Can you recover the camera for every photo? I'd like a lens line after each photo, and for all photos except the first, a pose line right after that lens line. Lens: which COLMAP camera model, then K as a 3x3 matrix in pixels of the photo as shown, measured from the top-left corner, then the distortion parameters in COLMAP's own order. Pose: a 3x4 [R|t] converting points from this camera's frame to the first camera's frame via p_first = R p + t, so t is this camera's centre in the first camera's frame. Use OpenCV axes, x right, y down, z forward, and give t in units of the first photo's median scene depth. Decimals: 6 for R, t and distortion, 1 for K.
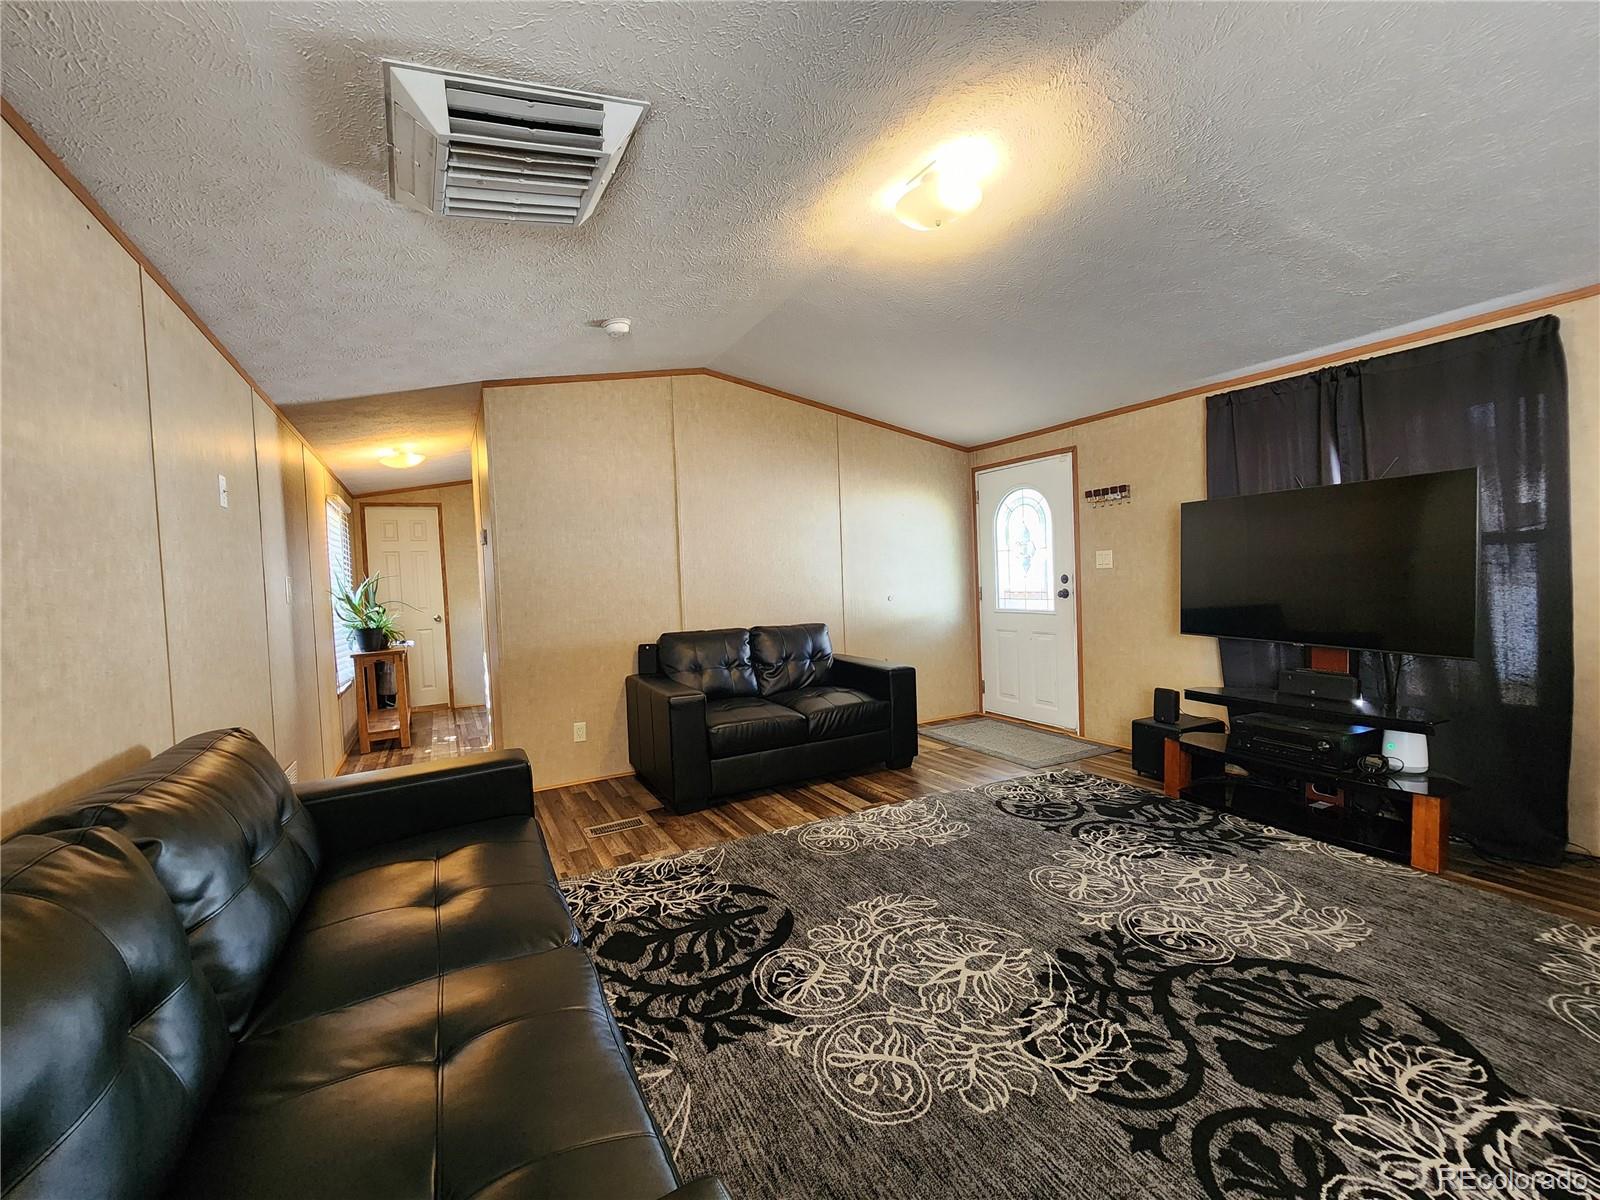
lens RADIAL K [[659.5, 0, 793.9], [0, 659.5, 598.8], [0, 0, 1]] dist [-0.001079, 0.000361]
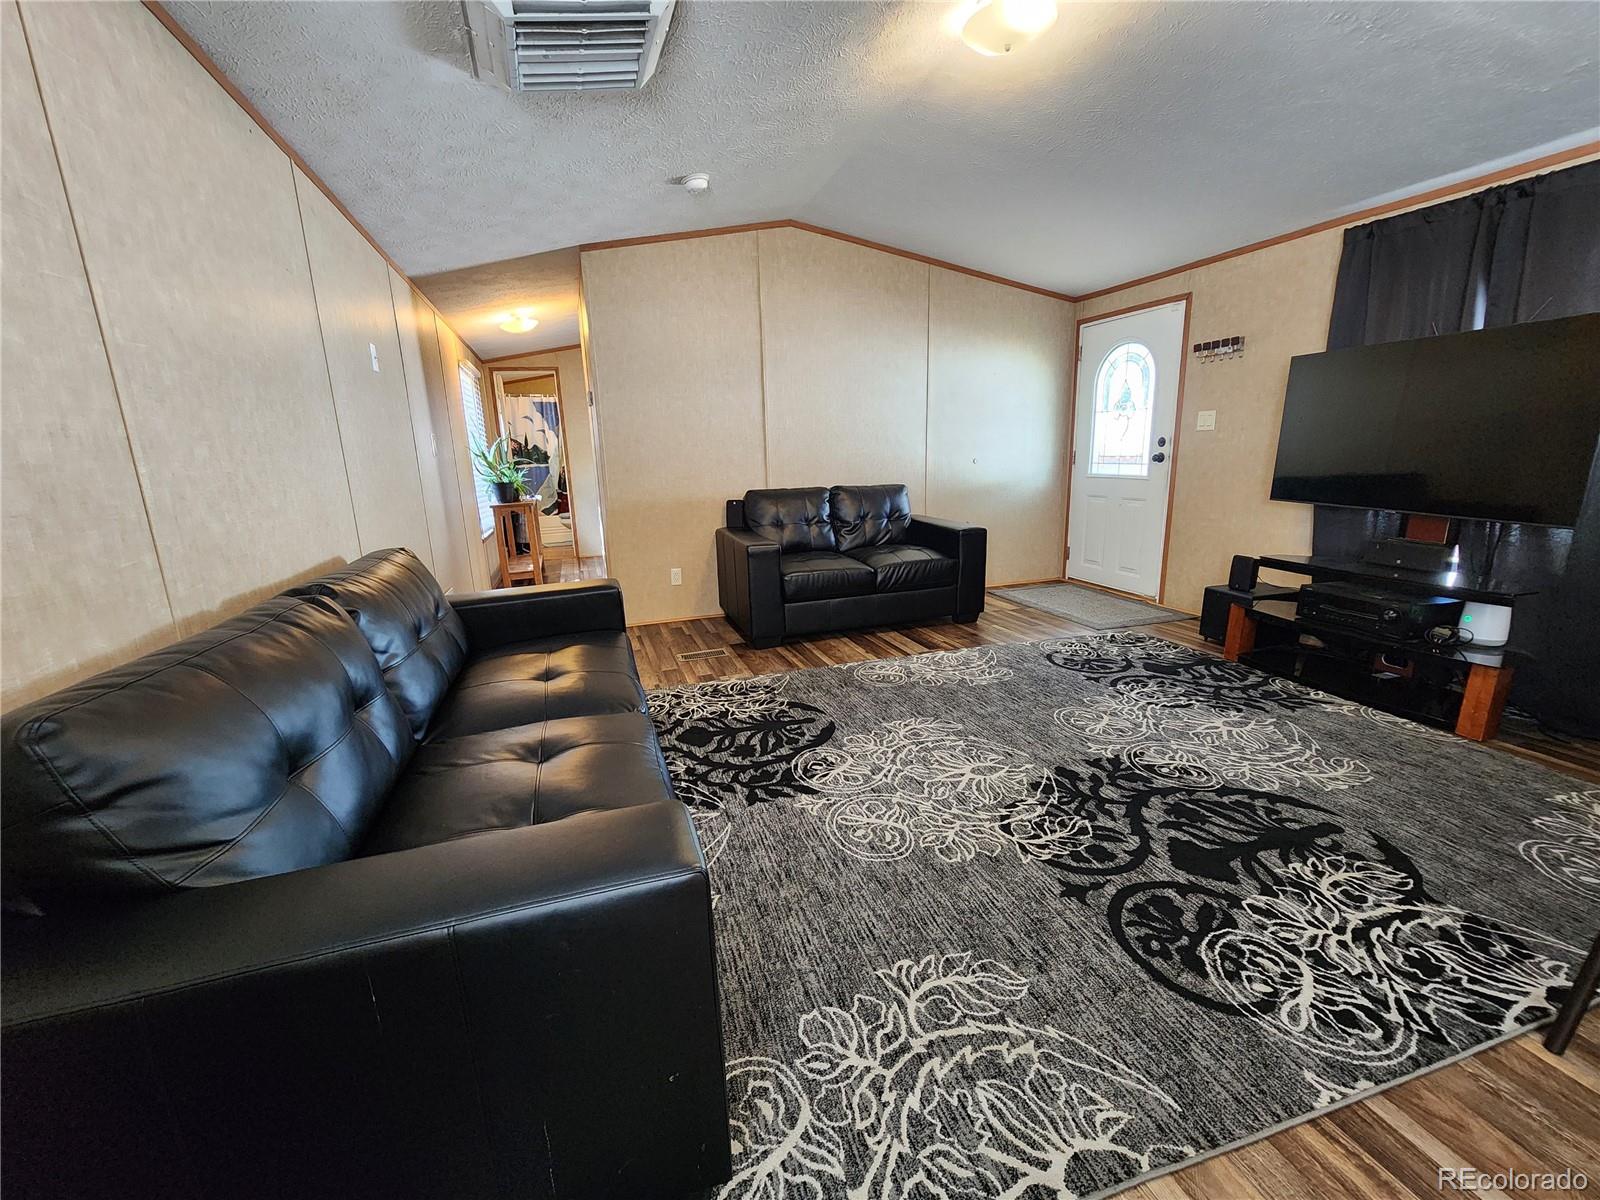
lens RADIAL K [[658.4, 0, 792.4], [0, 658.4, 597.8], [0, 0, 1]] dist [-0.000396, -0.000074]
pose [[0.984592, 0.046742, -0.168505, 0.095467], [-0.012790, 0.980282, 0.197188, 0.017543], [0.174399, -0.191994, 0.965776, -0.098193]]
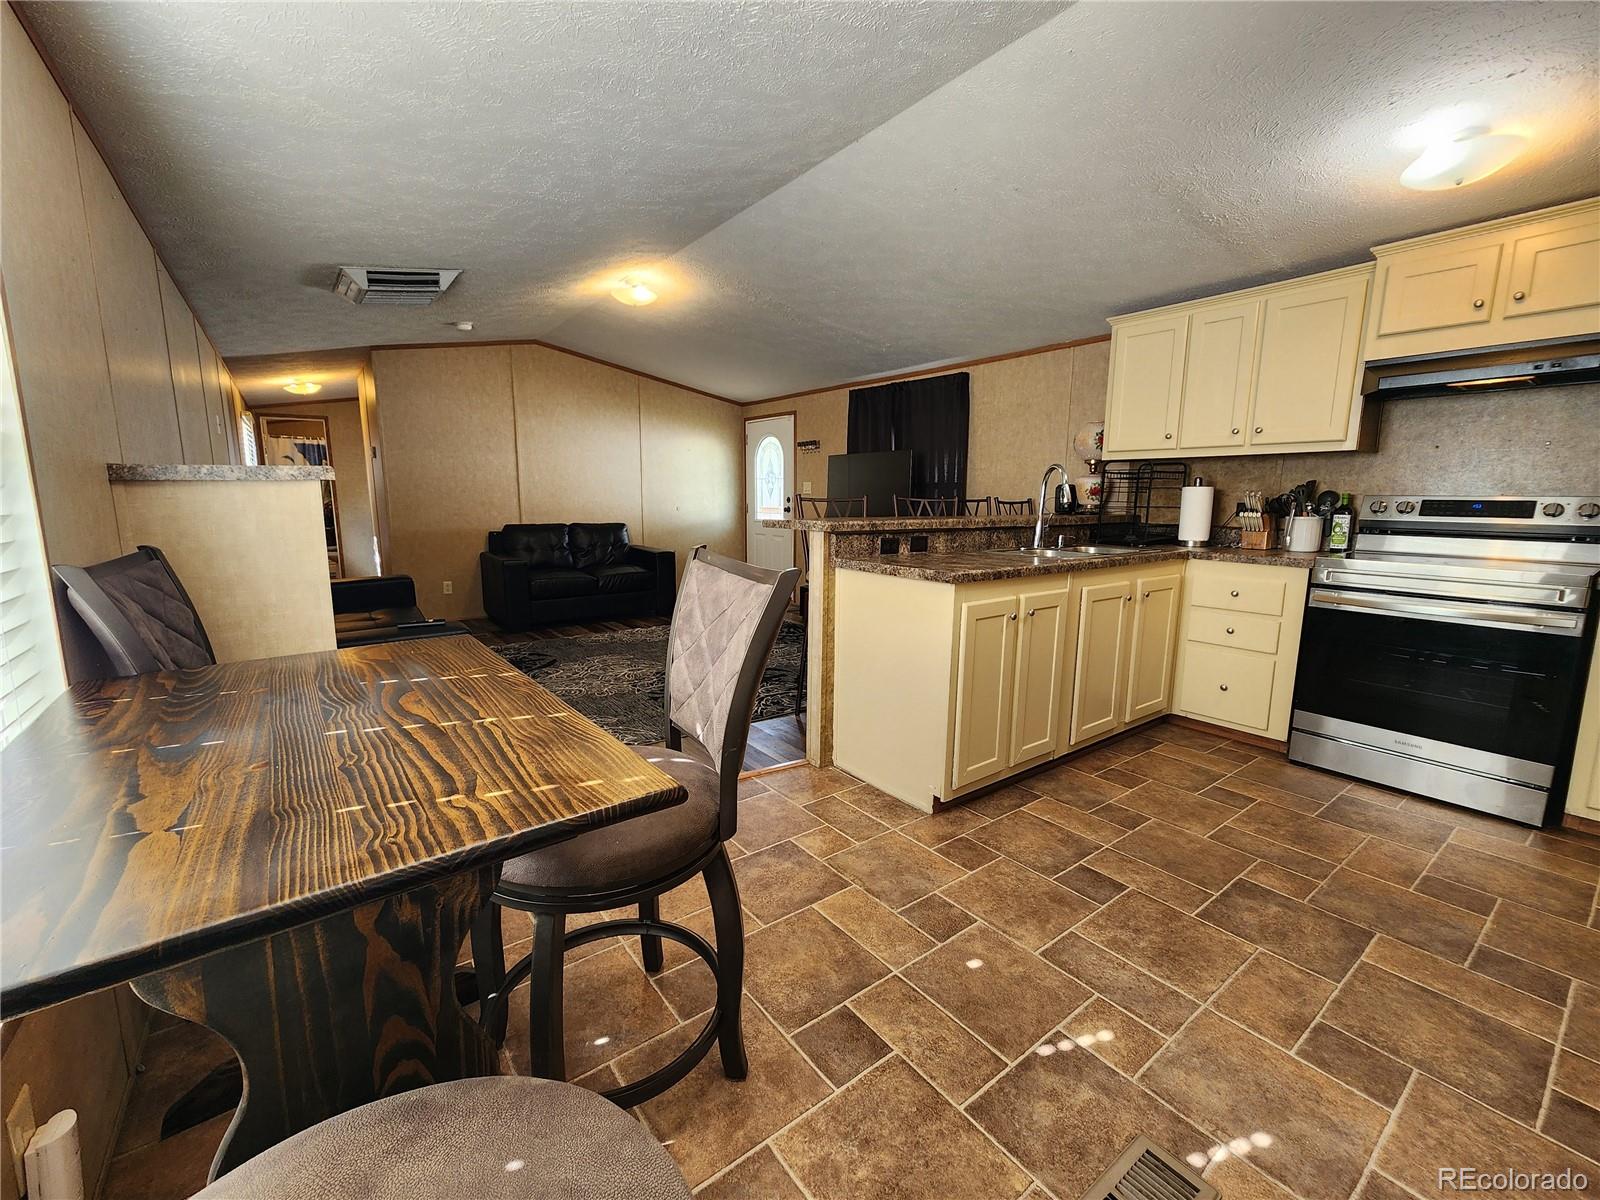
lens RADIAL K [[659.5, 0, 793.9], [0, 659.5, 598.8], [0, 0, 1]] dist [-0.001079, 0.000361]
pose [[0.988747, 0.020410, 0.148197, 0.350378], [-0.038544, 0.991959, 0.120544, 0.021377], [-0.144545, -0.124899, 0.981584, -0.893282]]
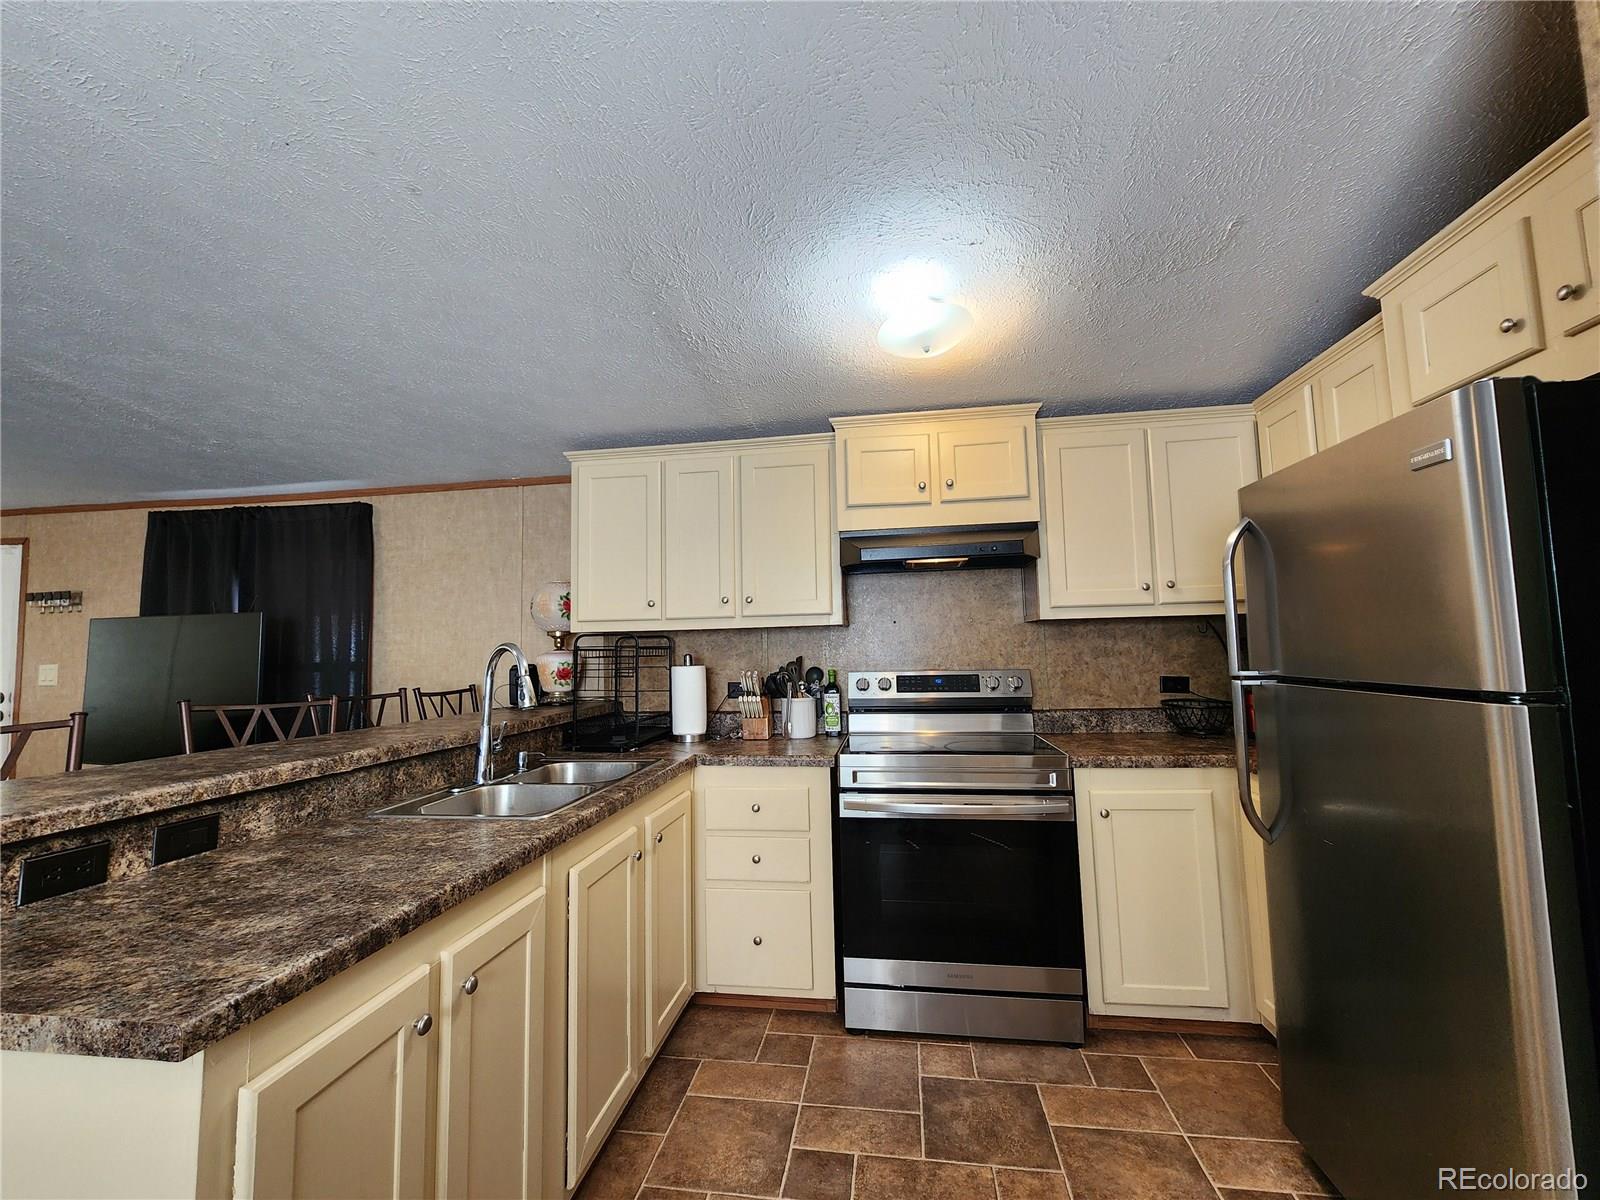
lens RADIAL K [[659.5, 0, 793.9], [0, 659.5, 598.8], [0, 0, 1]] dist [-0.001079, 0.000361]
pose [[0.603412, 0.085681, 0.792814, 0.600017], [0.024300, 0.991774, -0.125677, -0.044585], [-0.797060, 0.095101, 0.596366, -0.451974]]
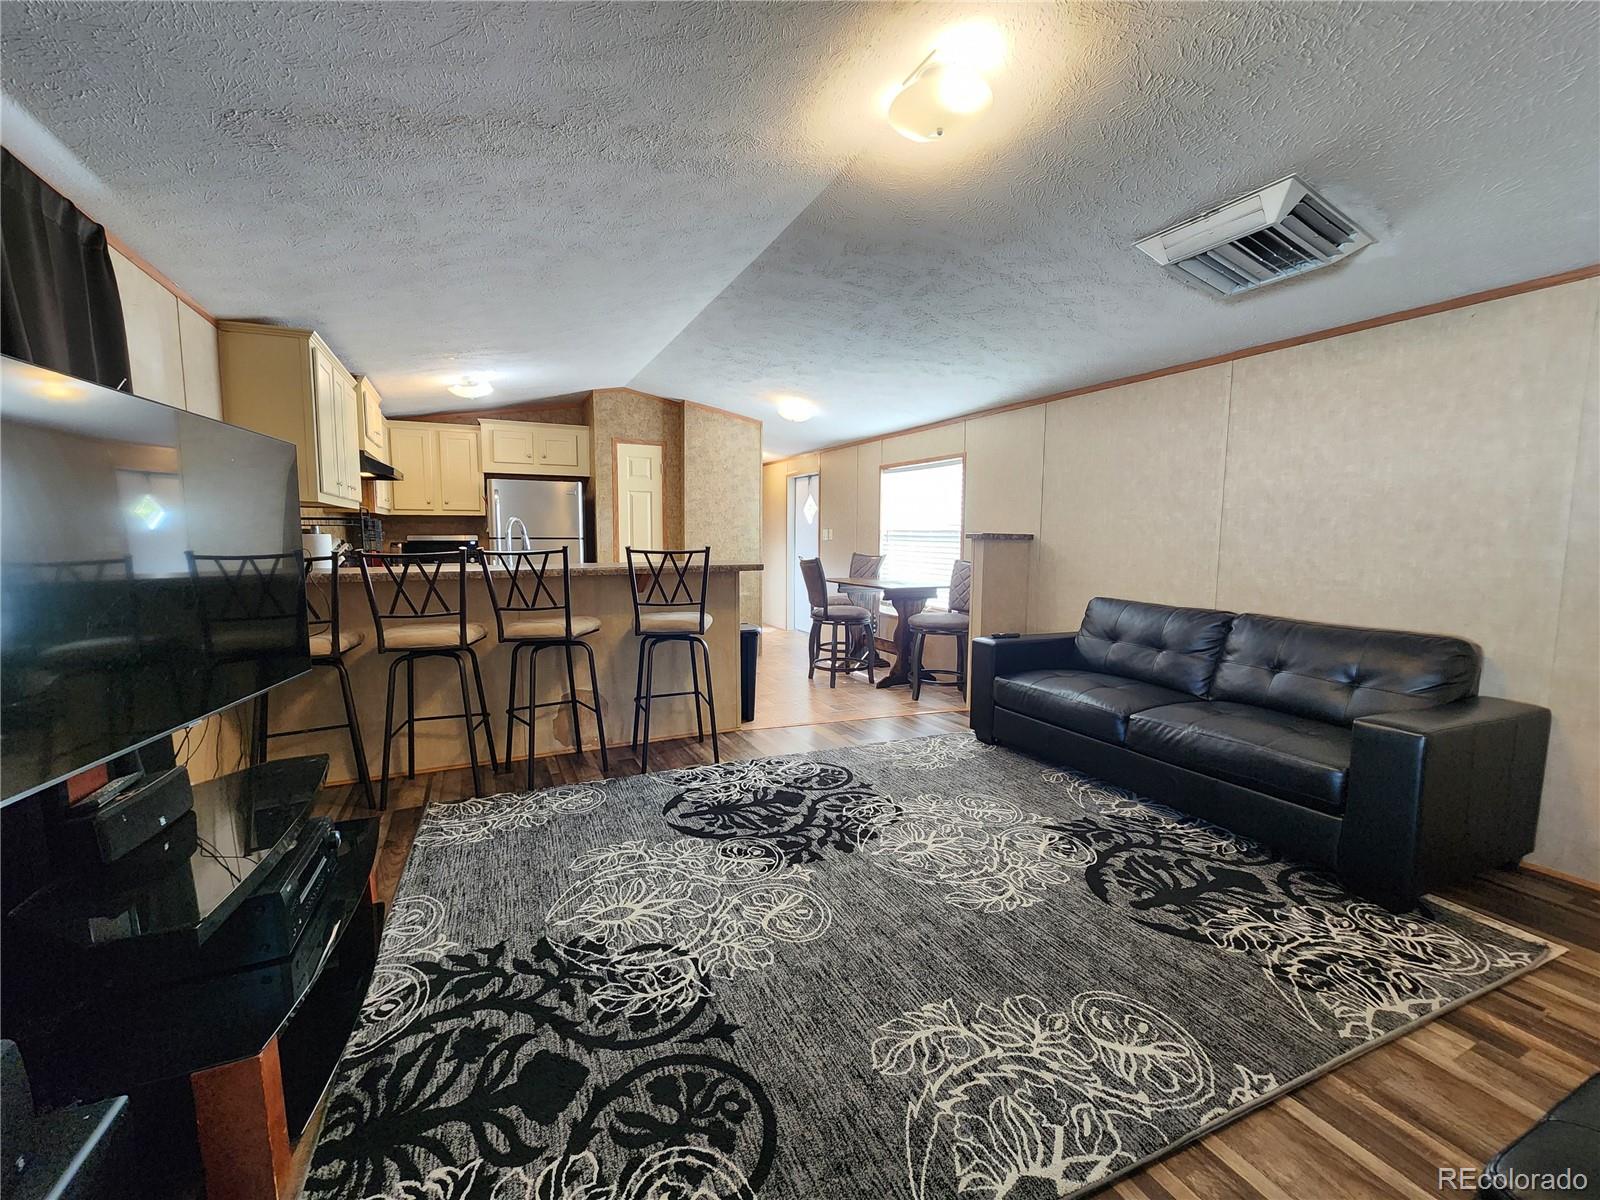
lens RADIAL K [[659.5, 0, 793.9], [0, 659.5, 598.8], [0, 0, 1]] dist [-0.001079, 0.000361]
pose [[-0.998171, 0.030286, 0.052323, 0.323911], [0.036823, 0.990978, 0.128870, -0.080366], [-0.047948, 0.130561, -0.990280, 1.646351]]
